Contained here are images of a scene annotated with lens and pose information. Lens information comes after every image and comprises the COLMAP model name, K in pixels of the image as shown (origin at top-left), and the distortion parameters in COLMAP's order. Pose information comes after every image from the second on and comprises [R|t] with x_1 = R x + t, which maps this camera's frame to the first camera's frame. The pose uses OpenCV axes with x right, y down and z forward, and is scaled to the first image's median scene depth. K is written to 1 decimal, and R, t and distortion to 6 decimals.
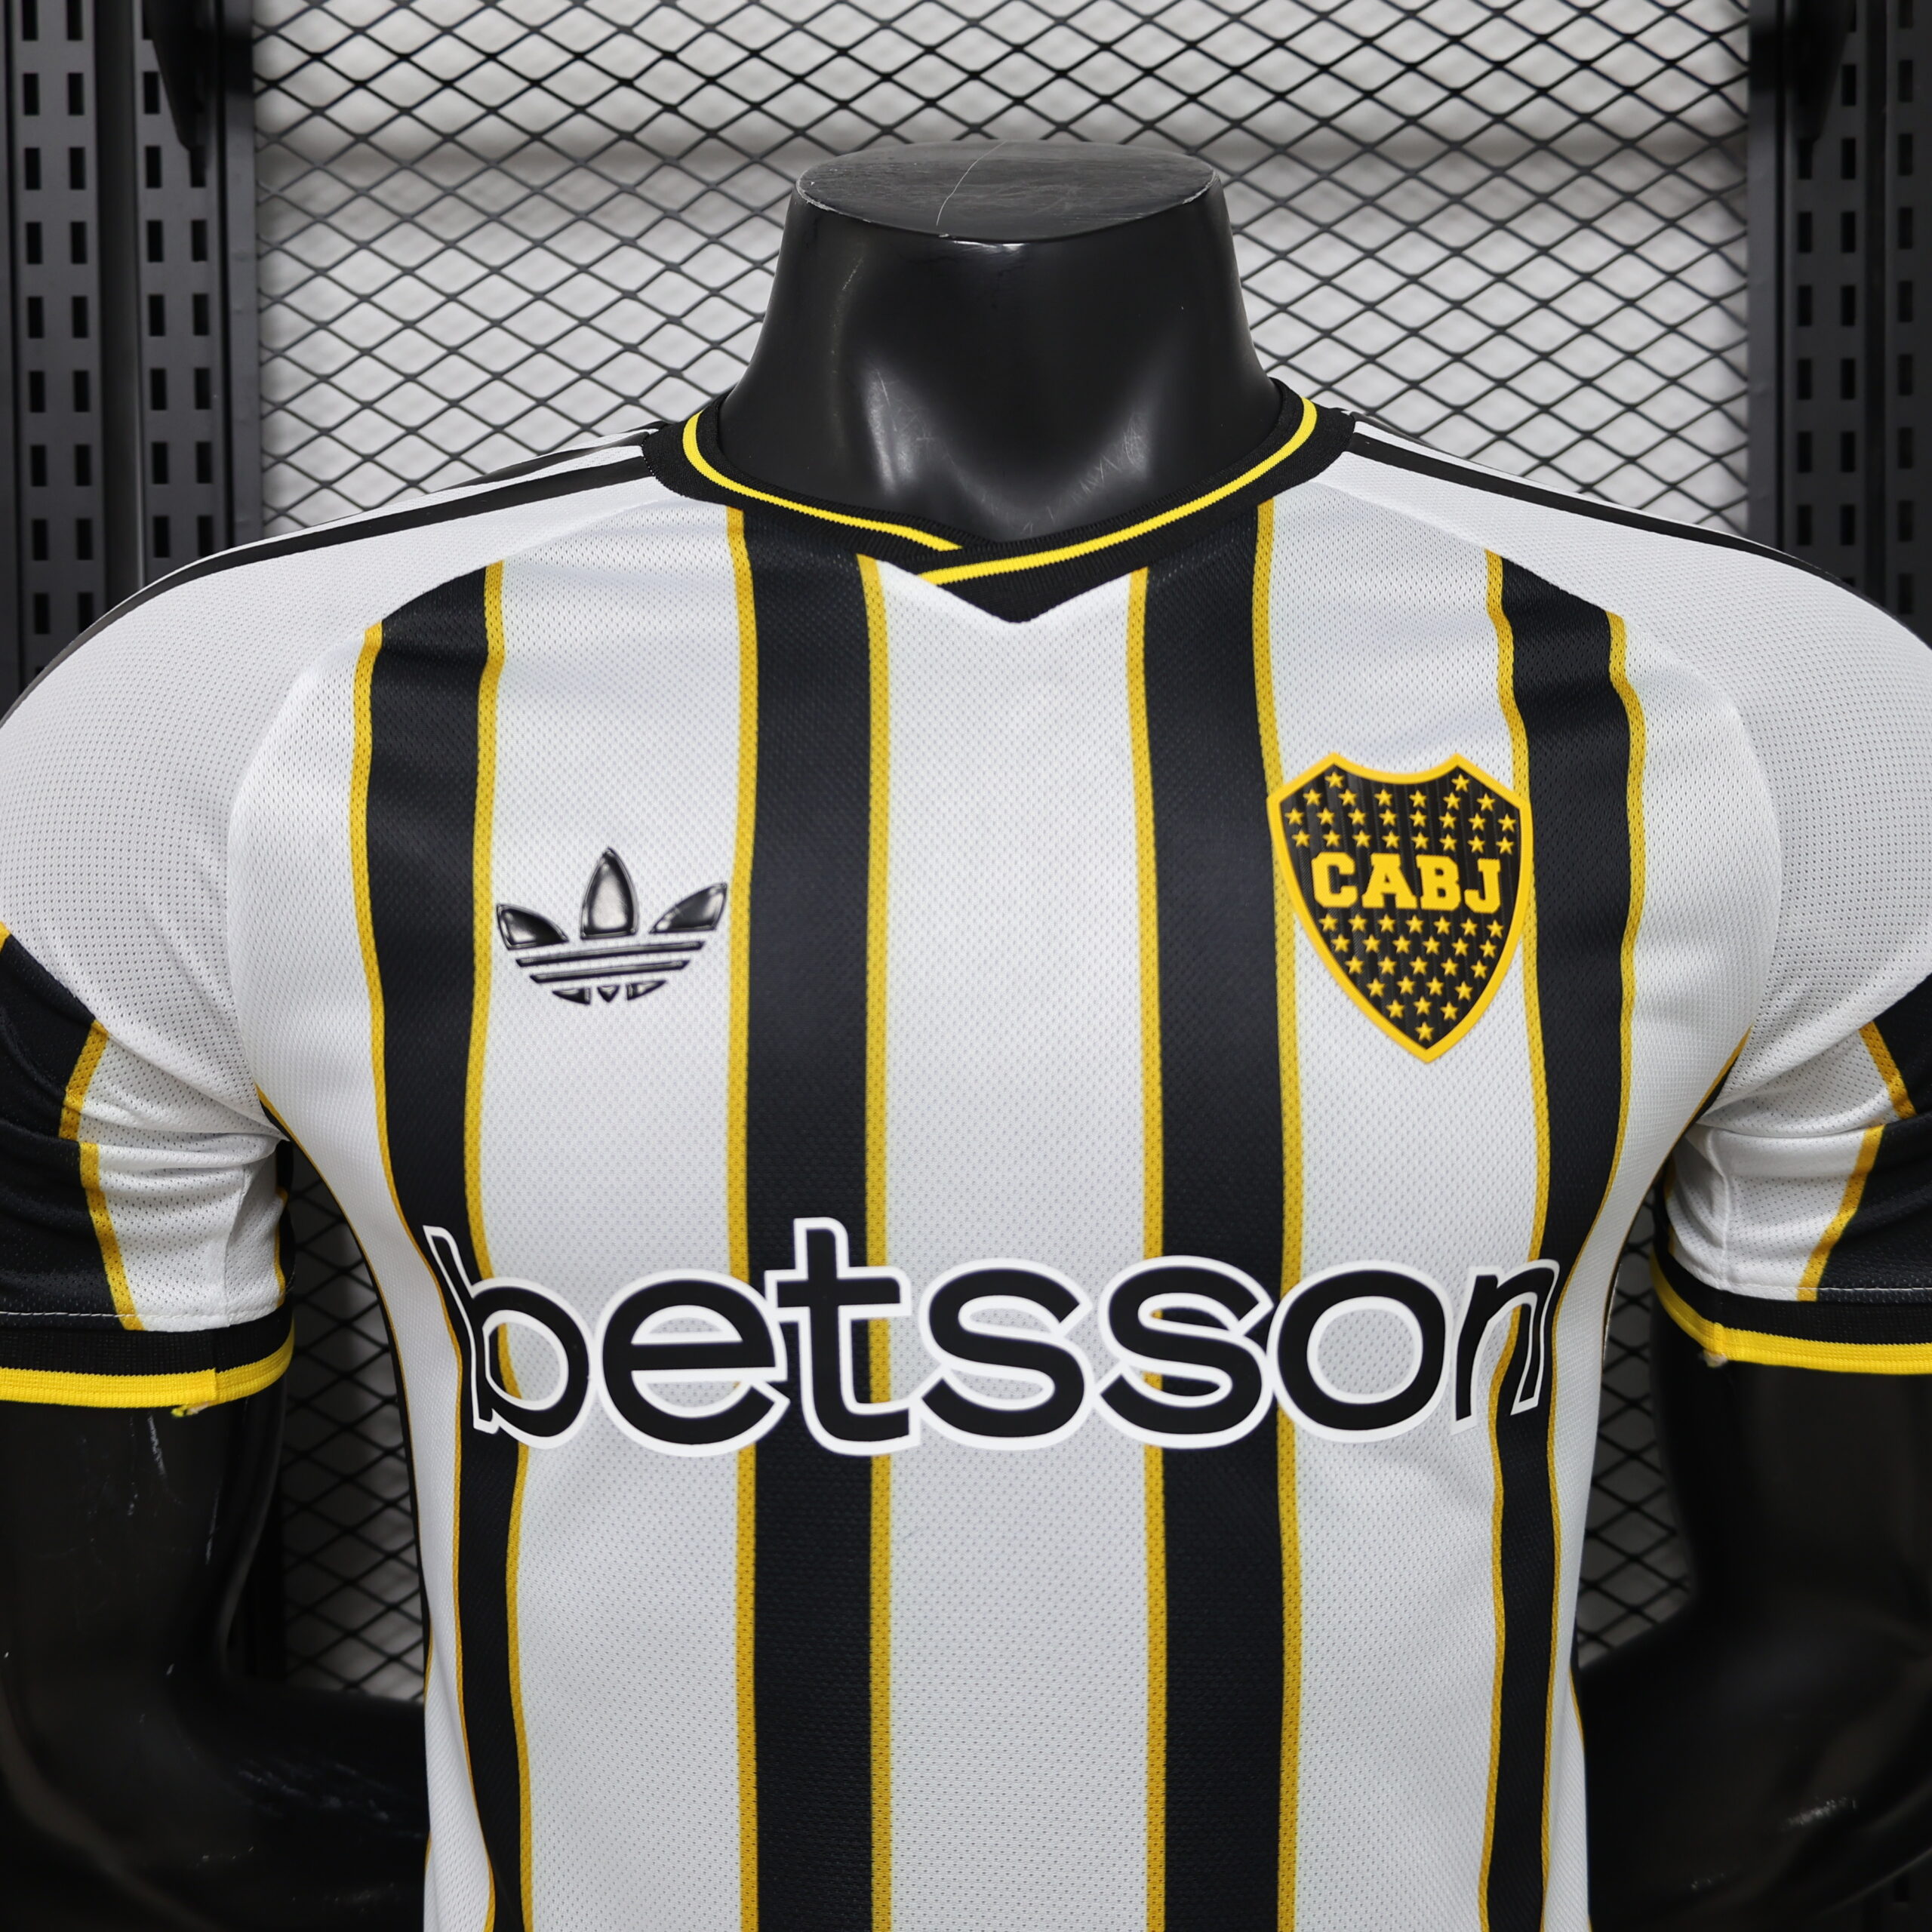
lens RADIAL K [[1985.4, 0, 853.9], [0, 1985.4, 964.4], [0, 0, 1]] dist [-0.007235, -0.005391]
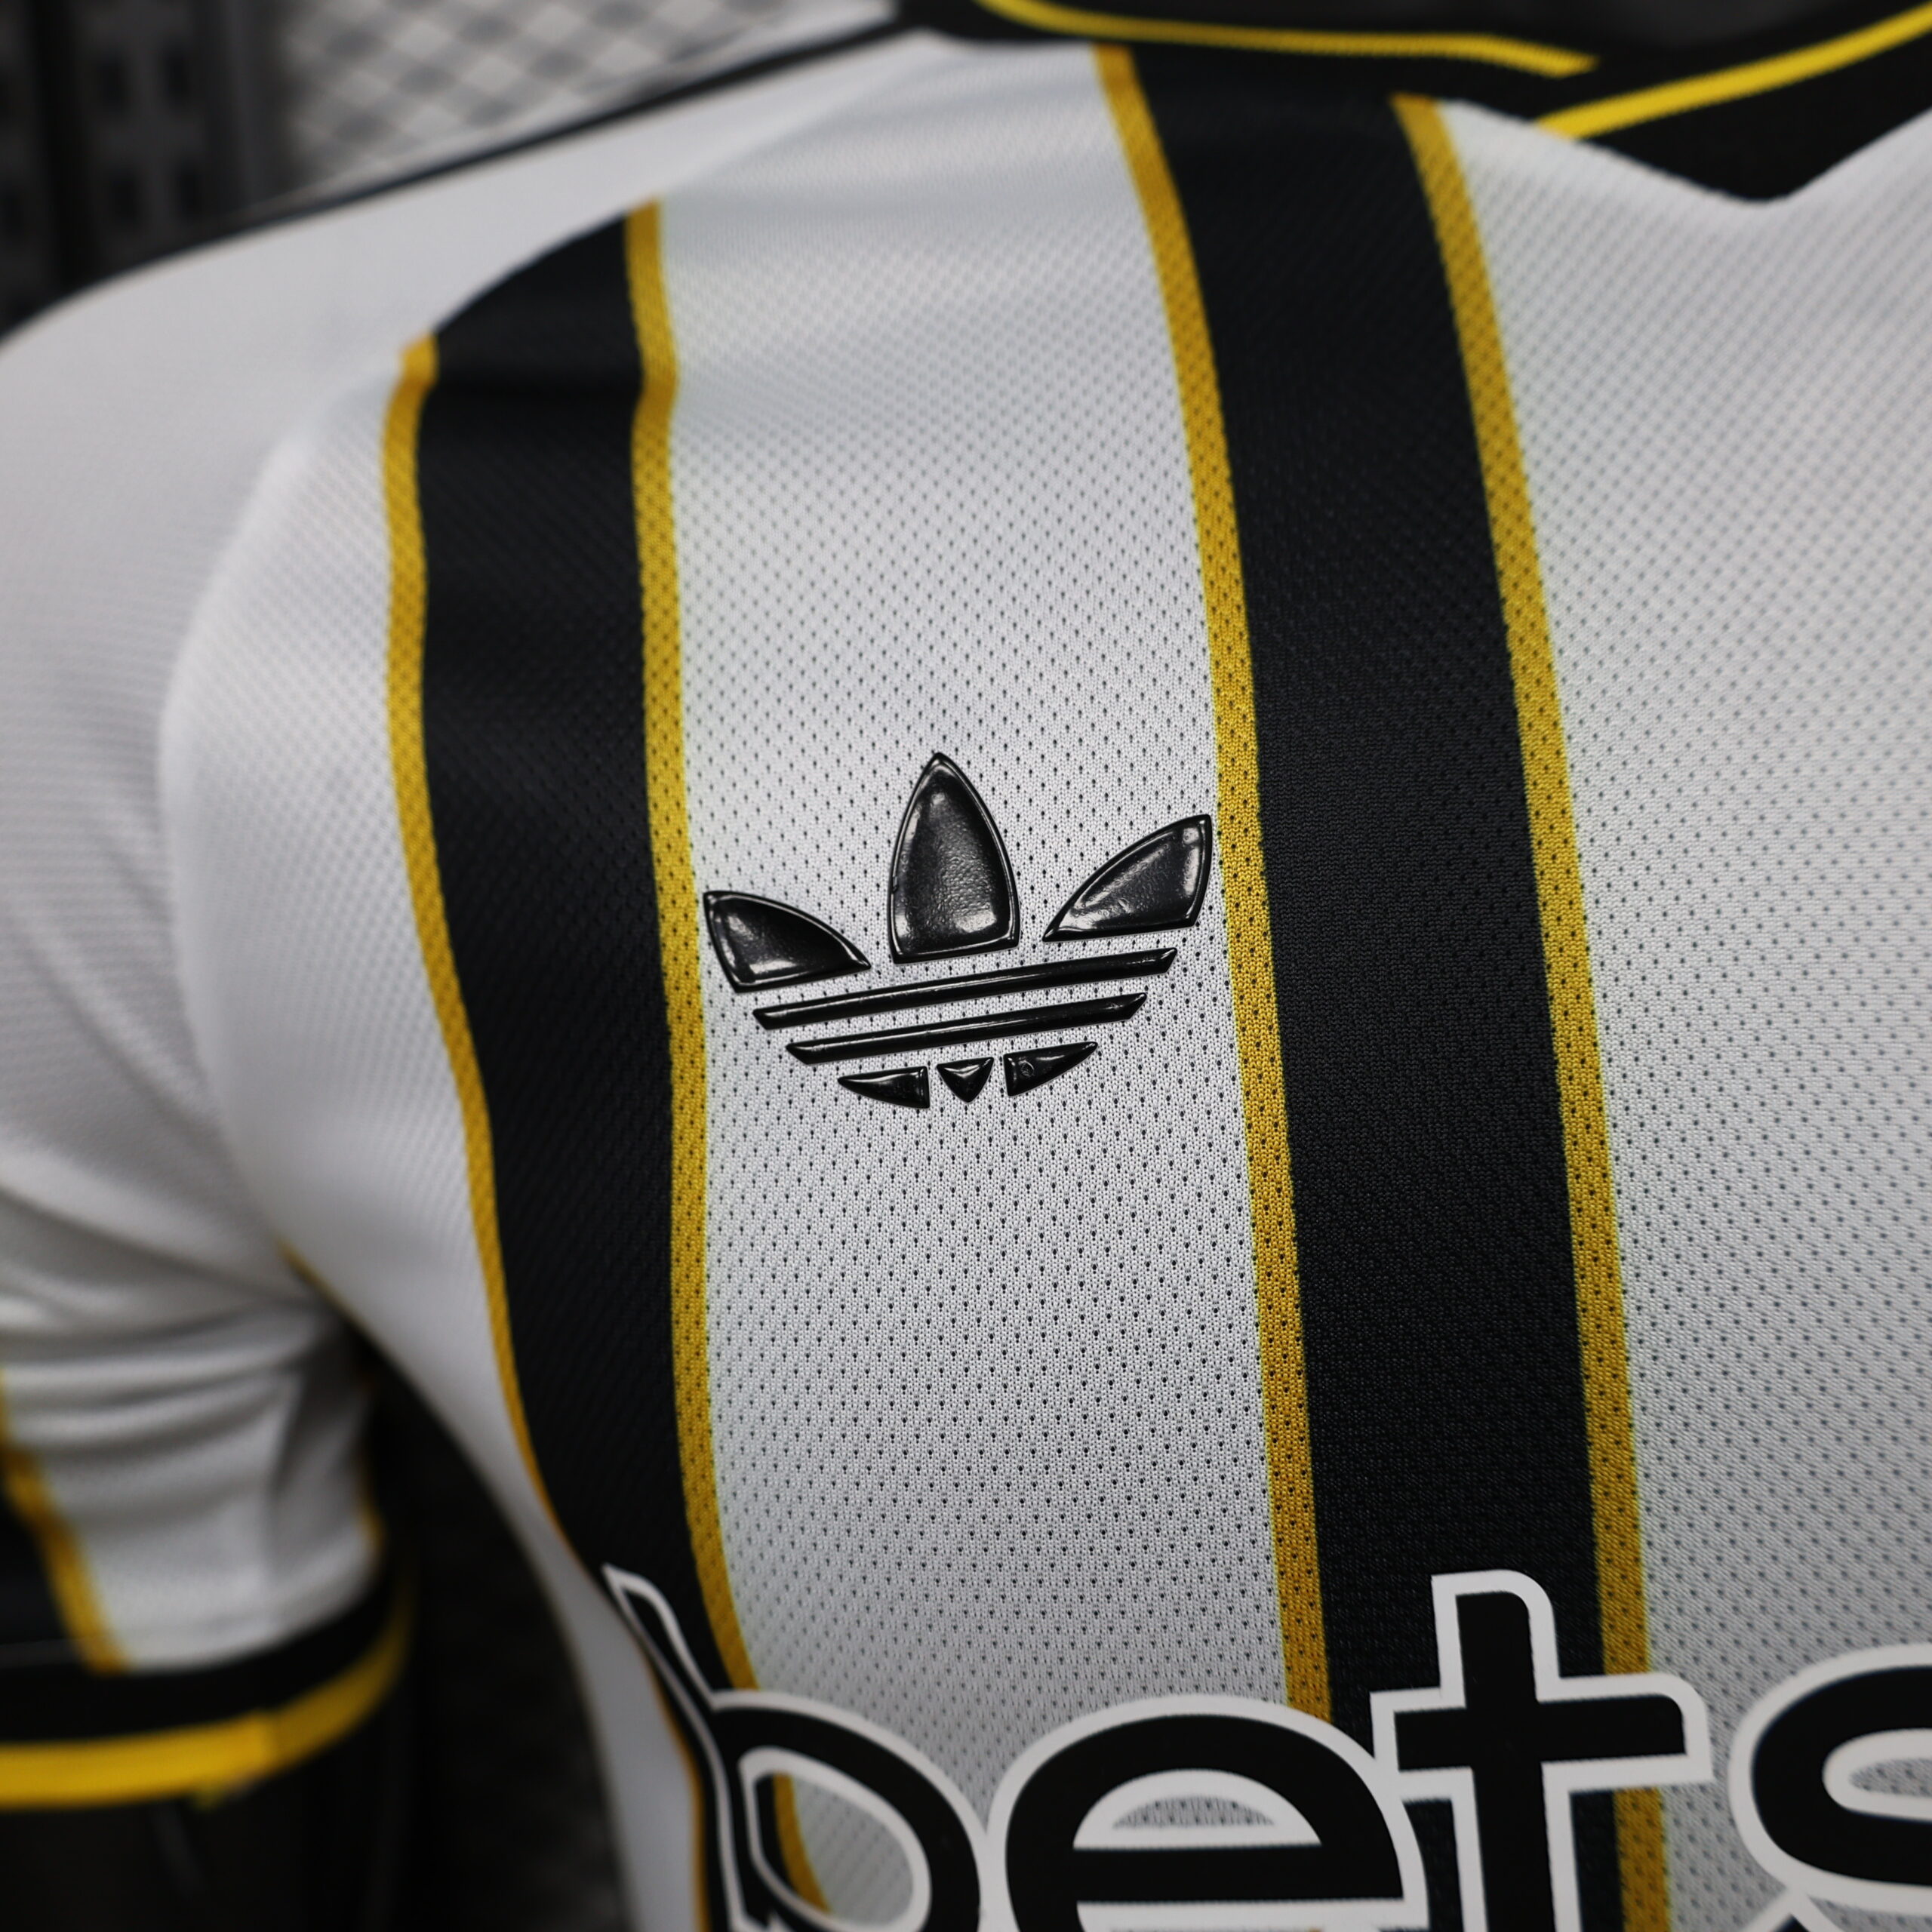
lens RADIAL K [[1985.4, 0, 853.9], [0, 1985.4, 964.4], [0, 0, 1]] dist [-0.007235, -0.005391]
pose [[0.994462, -0.061033, -0.085553, -0.107076], [0.067258, 0.995144, 0.071866, -0.045001], [0.080752, -0.077222, 0.993738, 0.542173]]
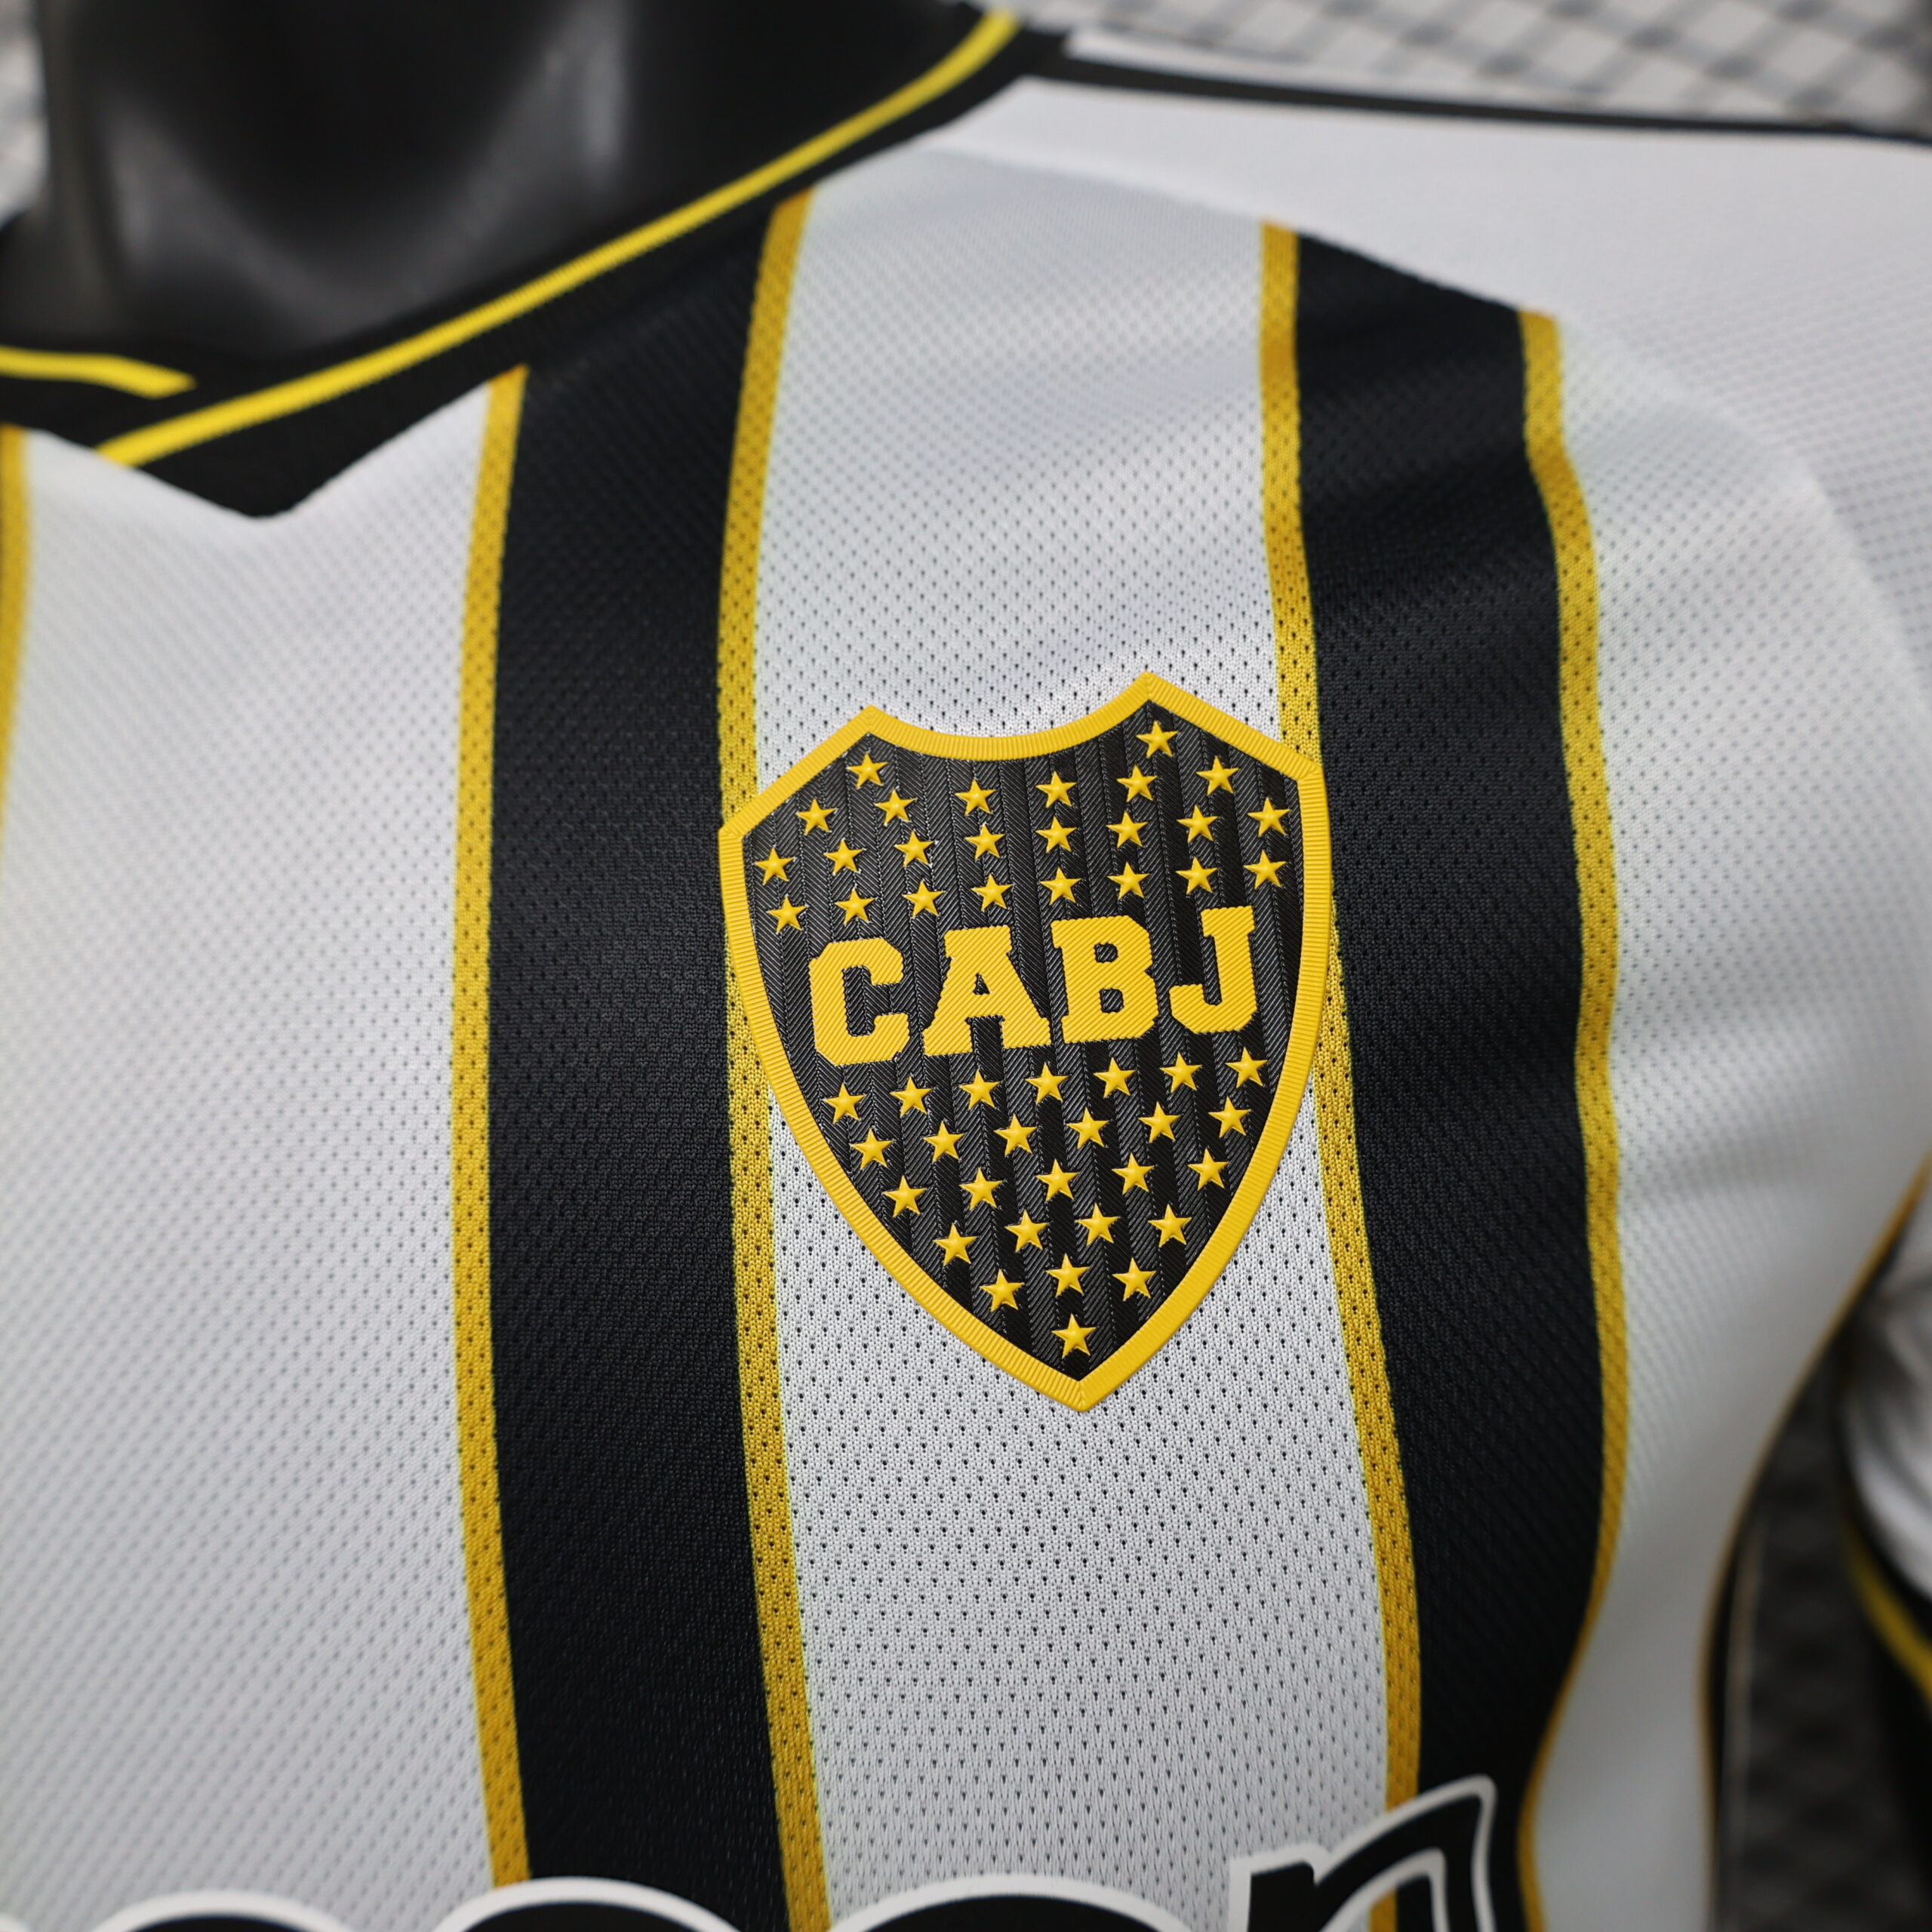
lens RADIAL K [[1985.4, 0, 853.9], [0, 1985.4, 964.4], [0, 0, 1]] dist [-0.007235, -0.005391]
pose [[0.981995, -0.106449, -0.156059, 0.308546], [0.115675, 0.991964, 0.051249, -0.073172], [0.149350, -0.068378, 0.986417, 0.552749]]
